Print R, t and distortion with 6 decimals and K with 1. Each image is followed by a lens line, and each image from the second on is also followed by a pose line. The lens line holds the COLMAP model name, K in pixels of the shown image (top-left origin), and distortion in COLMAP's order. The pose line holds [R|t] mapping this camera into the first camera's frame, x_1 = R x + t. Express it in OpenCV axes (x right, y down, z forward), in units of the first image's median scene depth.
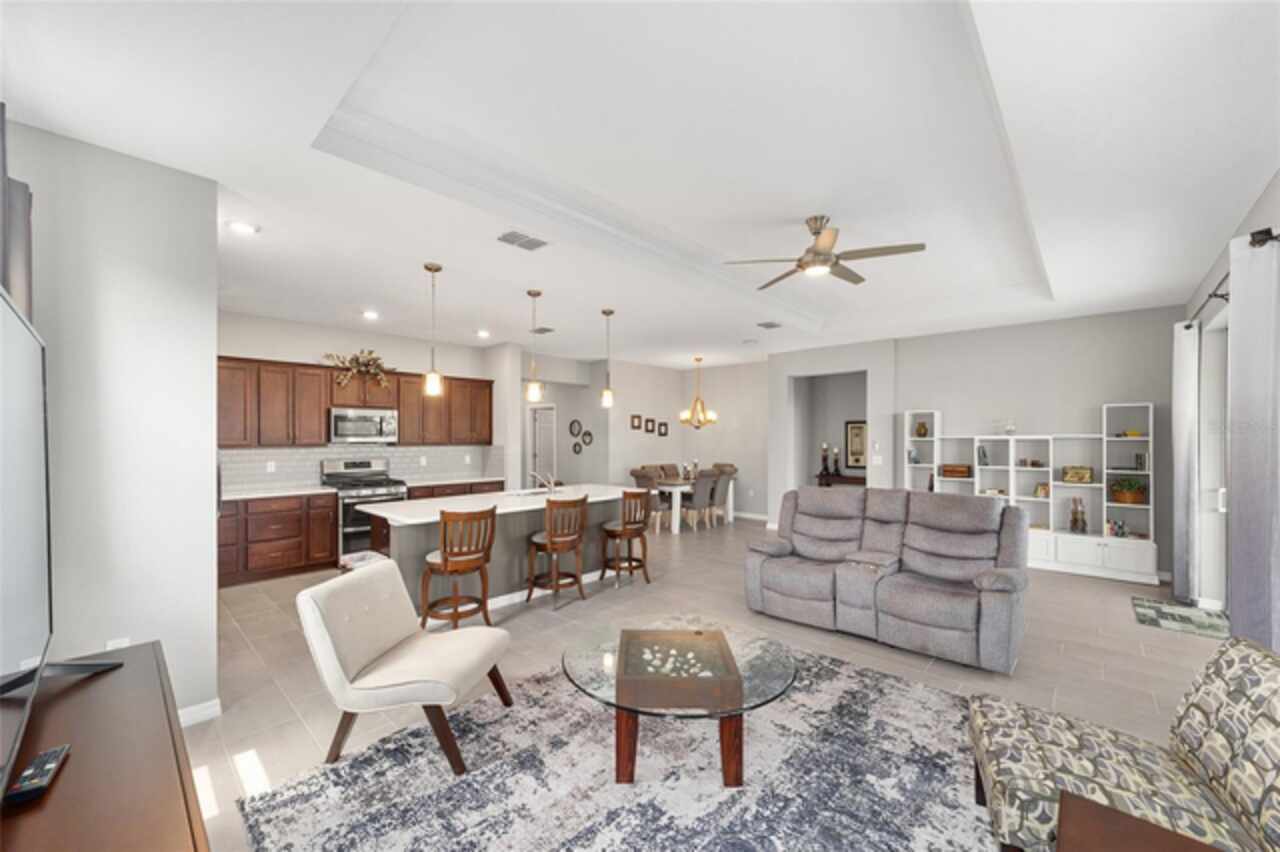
lens RADIAL K [[492.7, 0, 633.7], [0, 492.7, 430.5], [0, 0, 1]] dist [-0.024585, 0.011586]
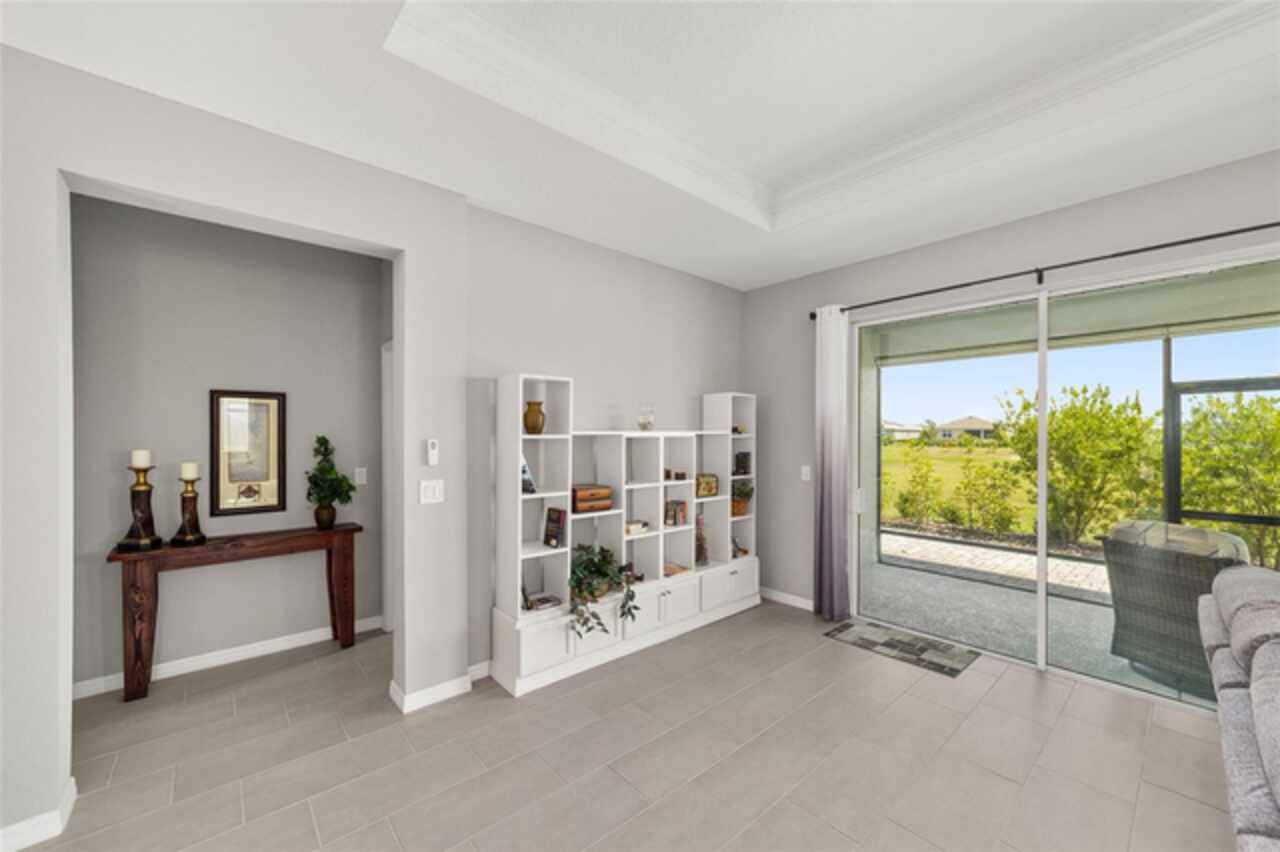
lens RADIAL K [[492.7, 0, 633.7], [0, 492.7, 430.5], [0, 0, 1]] dist [-0.024585, 0.011586]
pose [[0.104536, 0.009875, 0.994472, 0.146456], [-0.017014, 0.999822, -0.008139, 0.014188], [-0.994376, -0.016069, 0.104685, 0.956671]]
